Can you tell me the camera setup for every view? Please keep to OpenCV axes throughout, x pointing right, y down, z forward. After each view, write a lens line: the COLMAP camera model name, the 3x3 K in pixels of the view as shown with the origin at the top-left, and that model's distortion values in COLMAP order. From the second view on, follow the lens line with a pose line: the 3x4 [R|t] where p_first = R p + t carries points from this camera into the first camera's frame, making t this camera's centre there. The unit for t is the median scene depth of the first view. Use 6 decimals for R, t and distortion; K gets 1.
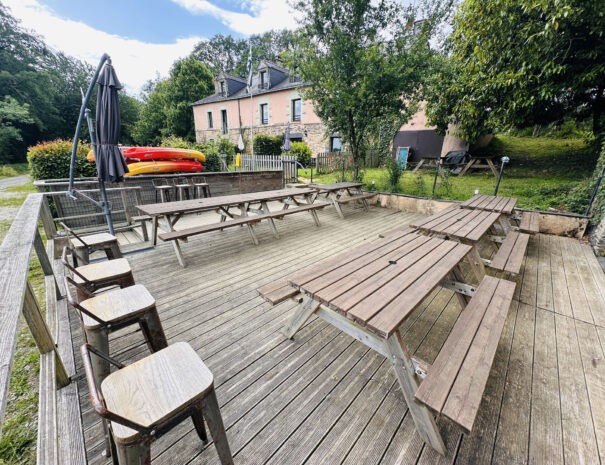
lens RADIAL K [[245.5, 0, 304.9], [0, 245.5, 229.9], [0, 0, 1]] dist [-0.006919, 0.000603]
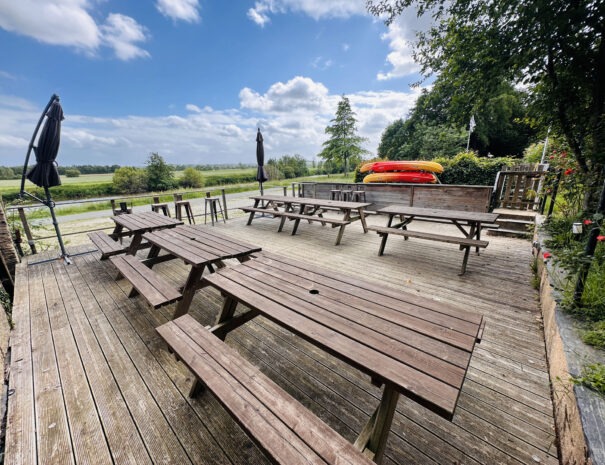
lens RADIAL K [[245.5, 0, 297.9], [0, 245.5, 227.2], [0, 0, 1]] dist [-0.006919, 0.000603]
pose [[0.015484, 0.215525, -0.976376, 1.012685], [-0.261453, 0.943391, 0.204098, -0.247163], [0.965092, 0.252116, 0.070957, 0.869975]]
